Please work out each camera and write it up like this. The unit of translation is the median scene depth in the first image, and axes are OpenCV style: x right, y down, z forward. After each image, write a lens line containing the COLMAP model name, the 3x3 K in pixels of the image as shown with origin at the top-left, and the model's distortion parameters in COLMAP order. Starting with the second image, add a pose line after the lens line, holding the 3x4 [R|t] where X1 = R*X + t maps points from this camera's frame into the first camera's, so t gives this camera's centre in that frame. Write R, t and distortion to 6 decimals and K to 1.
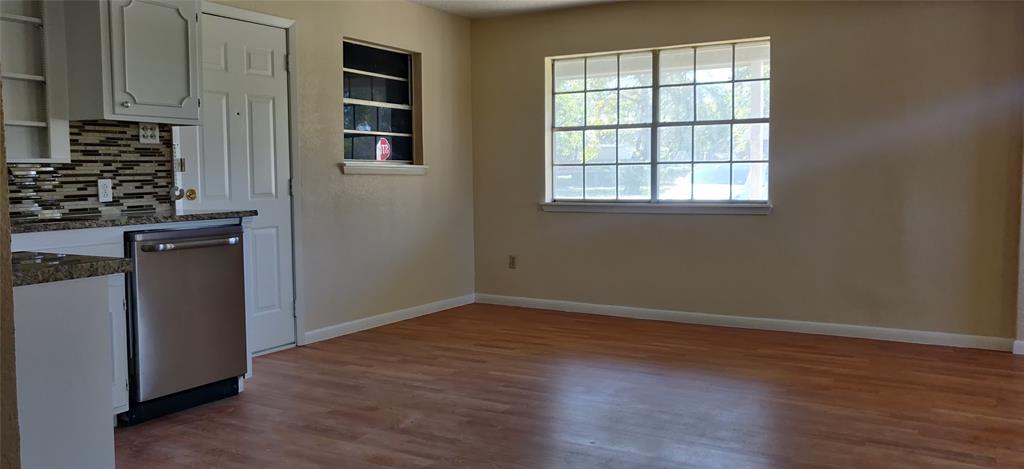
lens RADIAL K [[760.8, 0, 511.2], [0, 760.8, 216.0], [0, 0, 1]] dist [0.003004, 0.002969]
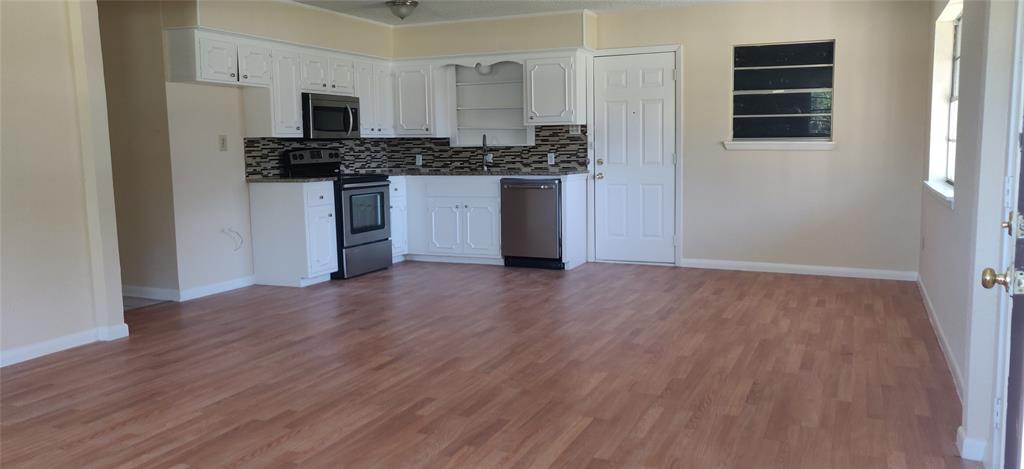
lens RADIAL K [[760.8, 0, 511.2], [0, 760.8, 216.0], [0, 0, 1]] dist [0.003004, 0.002969]
pose [[0.144375, 0.107349, -0.983683, 1.422737], [-0.038669, 0.993951, 0.102794, -0.084437], [0.988767, 0.023197, 0.147653, 0.588820]]
